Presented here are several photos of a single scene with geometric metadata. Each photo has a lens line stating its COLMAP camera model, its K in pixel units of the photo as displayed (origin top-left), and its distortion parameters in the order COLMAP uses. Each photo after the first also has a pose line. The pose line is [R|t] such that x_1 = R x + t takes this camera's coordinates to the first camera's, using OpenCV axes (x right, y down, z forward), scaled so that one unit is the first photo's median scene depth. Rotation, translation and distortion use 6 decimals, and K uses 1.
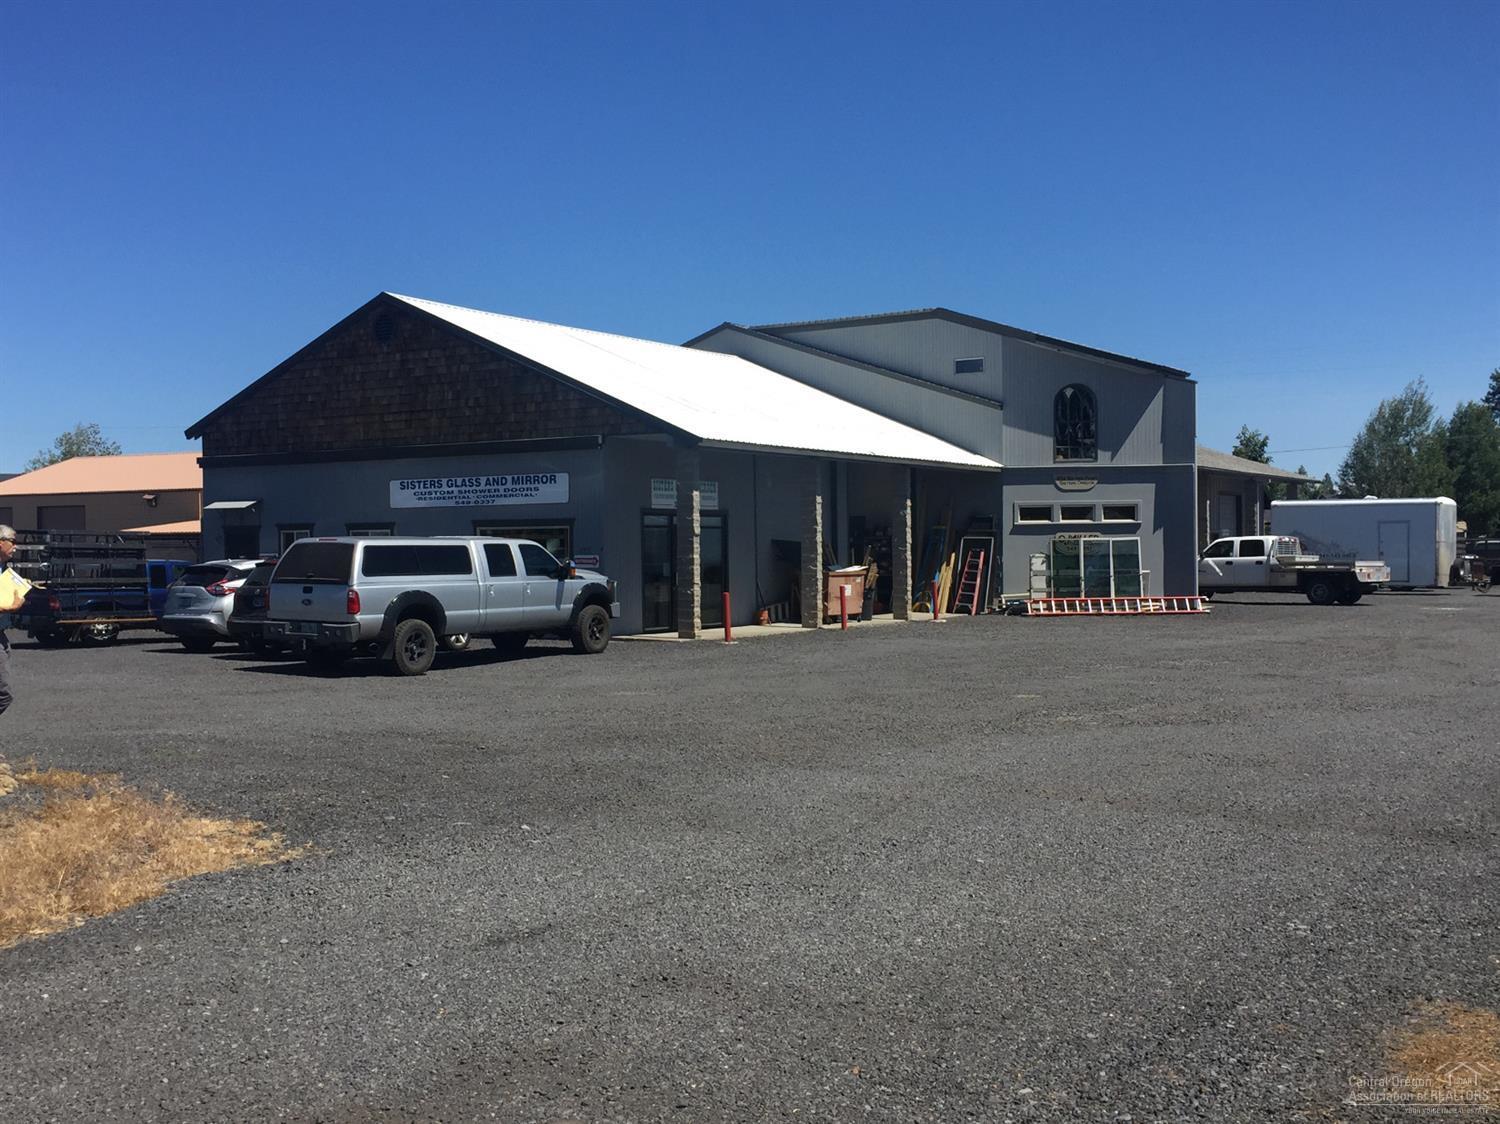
lens RADIAL K [[1596.6, 0, 750.0], [0, 1596.6, 562.0], [0, 0, 1]] dist [0.053055, -0.005064]
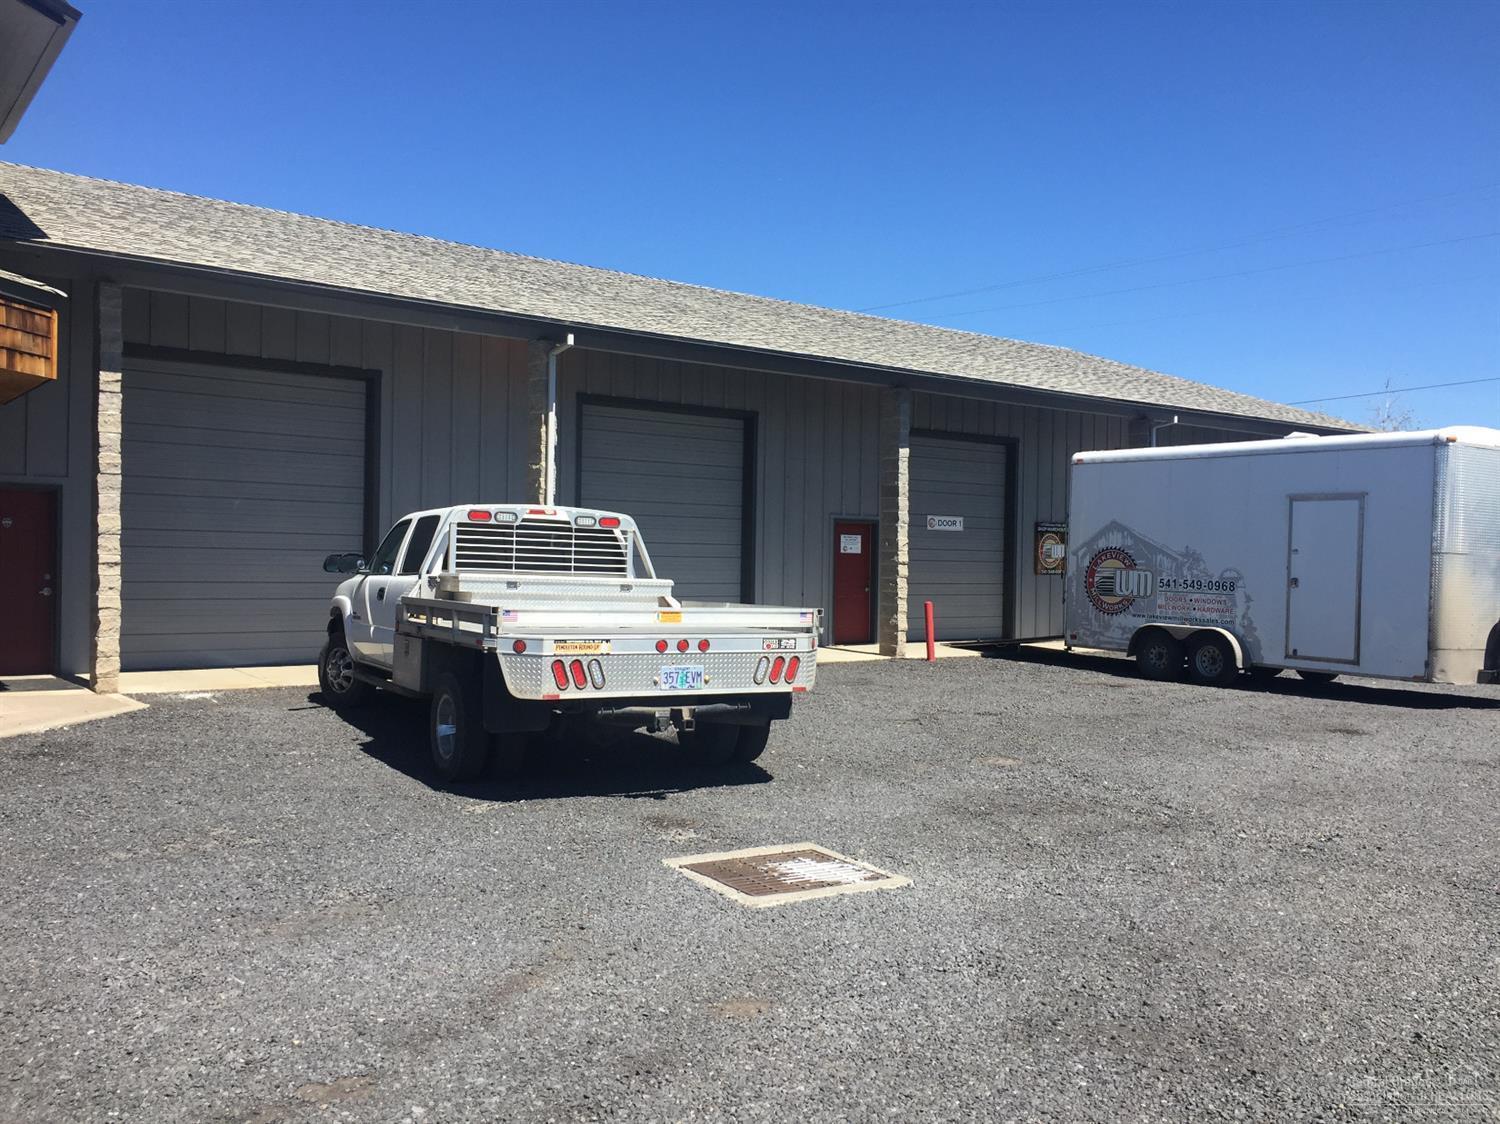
lens RADIAL K [[1278.6, 0, 750.0], [0, 1278.6, 562.0], [0, 0, 1]] dist [0.084231, -0.114891]
pose [[0.935176, 0.025791, -0.353242, 0.631114], [-0.028134, 0.999603, -0.001499, -0.008669], [0.353063, 0.011340, 0.935531, 1.054737]]
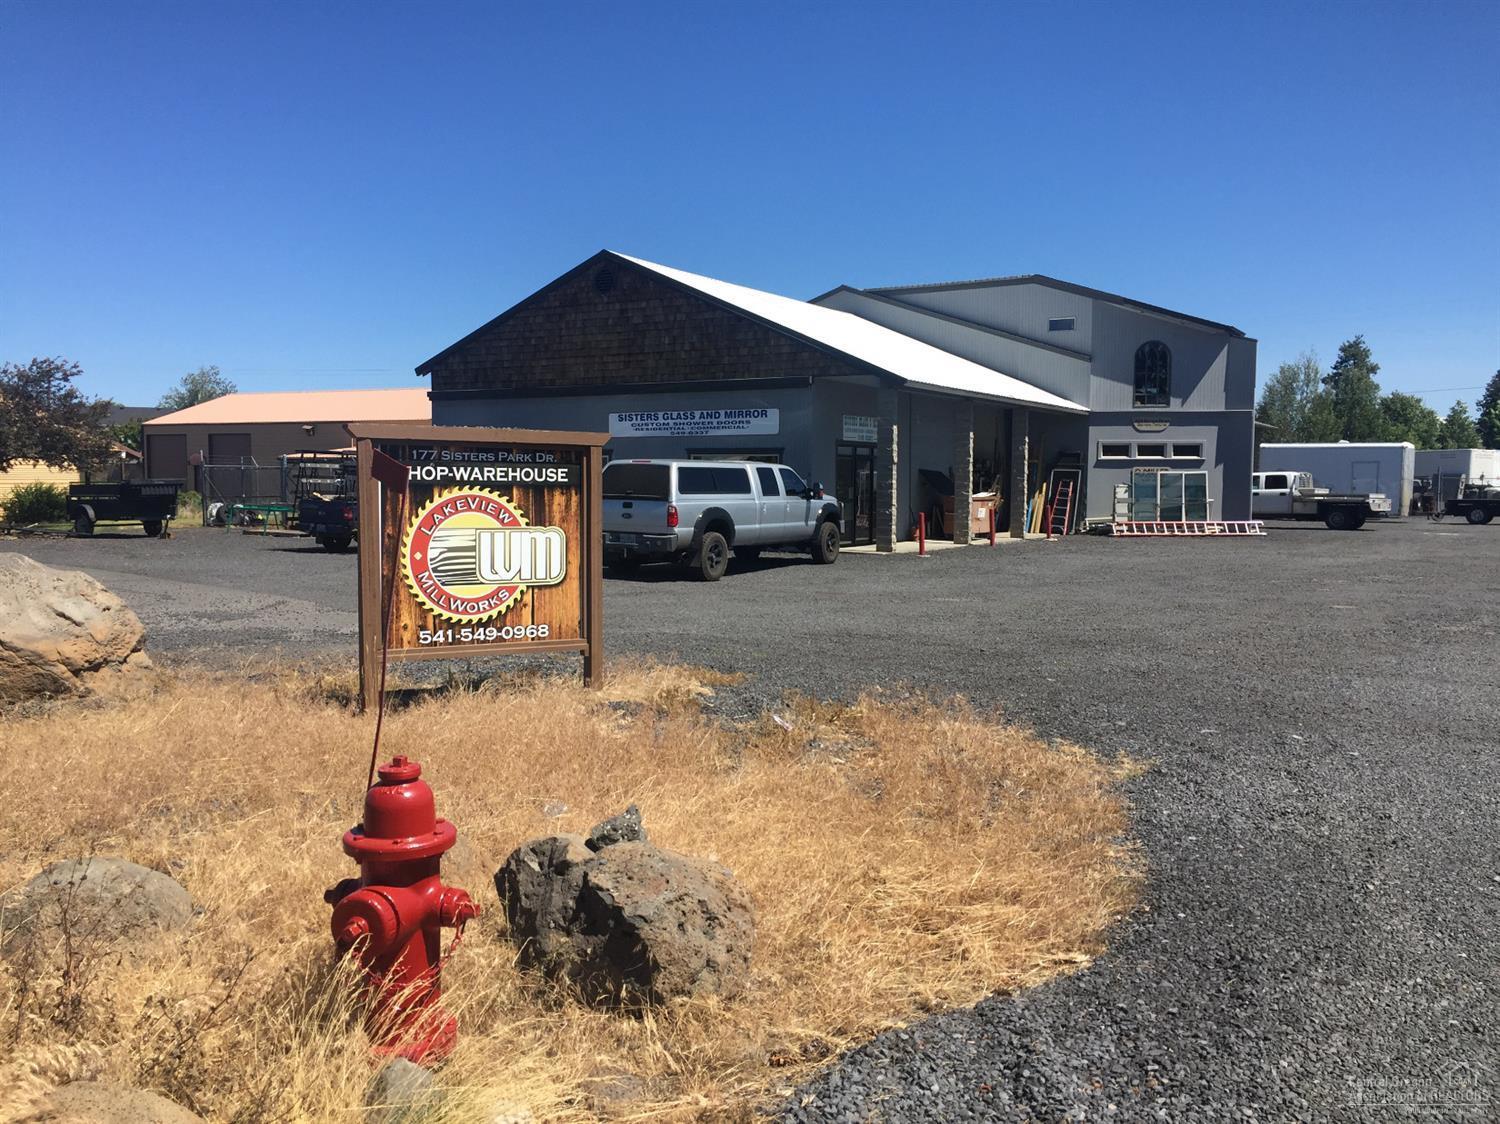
lens RADIAL K [[1278.6, 0, 750.0], [0, 1278.6, 562.0], [0, 0, 1]] dist [0.084231, -0.114891]
pose [[0.999449, 0.011702, 0.031051, -0.146218], [-0.013395, 0.998403, 0.054886, 0.004451], [-0.030359, -0.055272, 0.998010, 0.057099]]
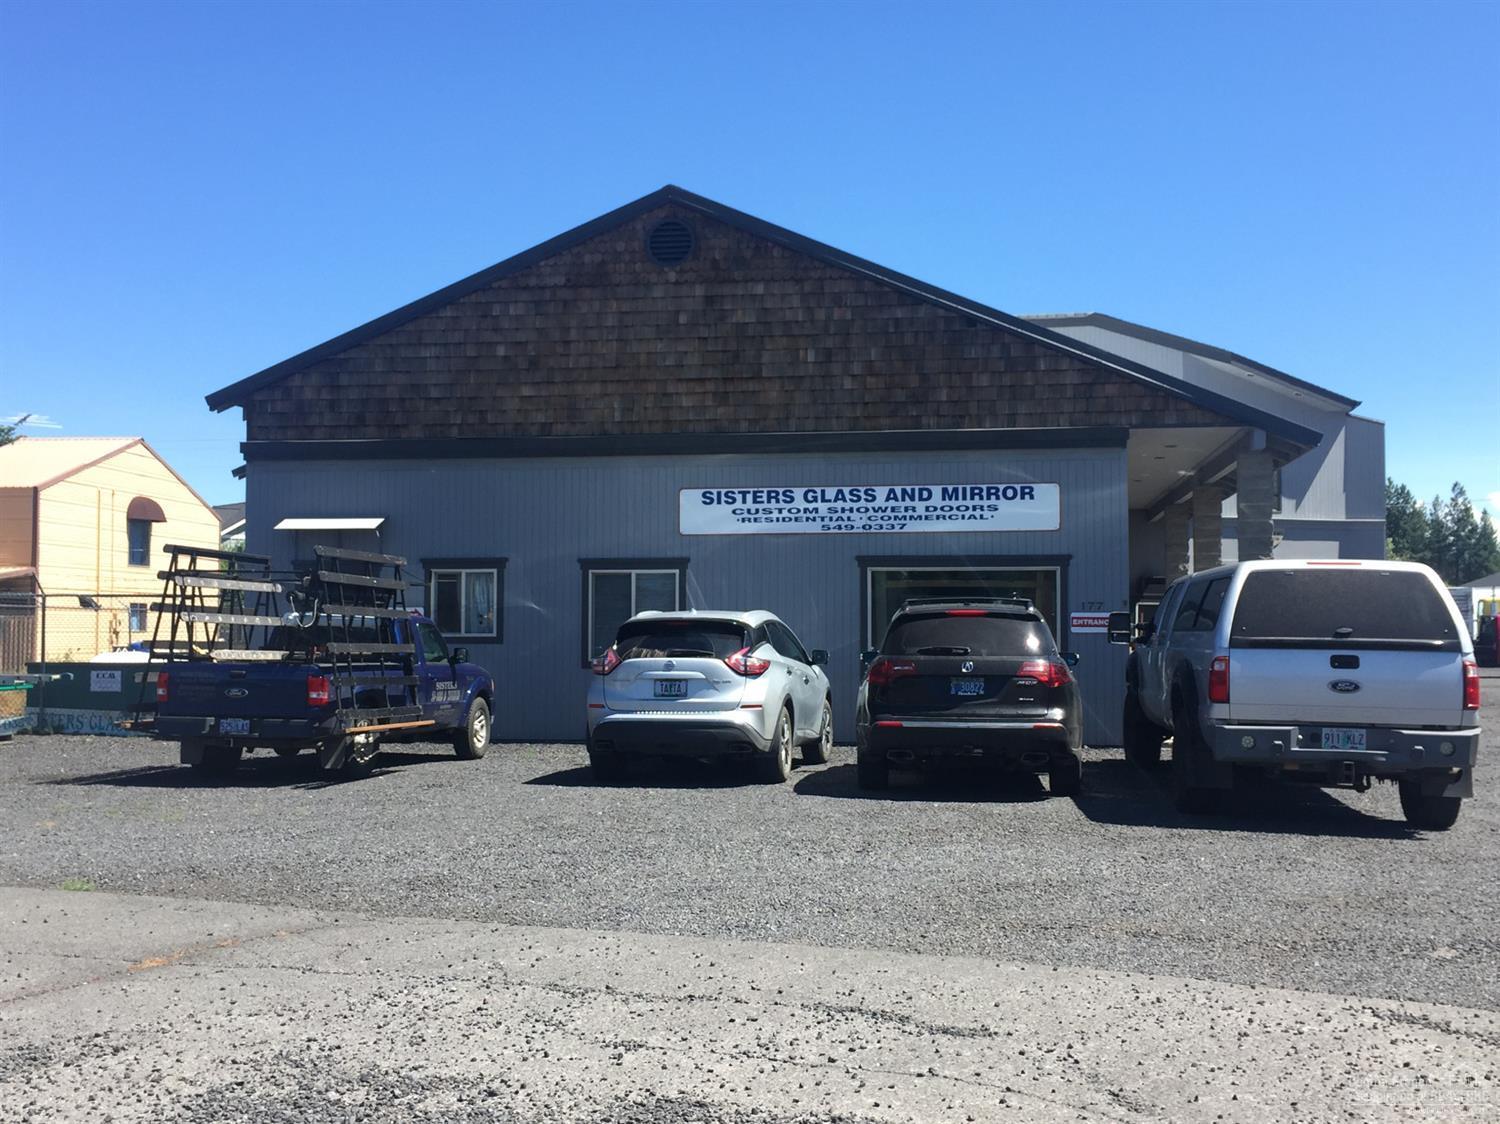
lens RADIAL K [[1626.7, 0, 750.0], [0, 1626.7, 562.0], [0, 0, 1]] dist [0.052808, 0.029369]
pose [[0.914036, 0.026048, 0.404796, -0.440911], [-0.004692, 0.998548, -0.053660, 0.009934], [-0.405606, 0.047148, 0.912831, 0.411711]]
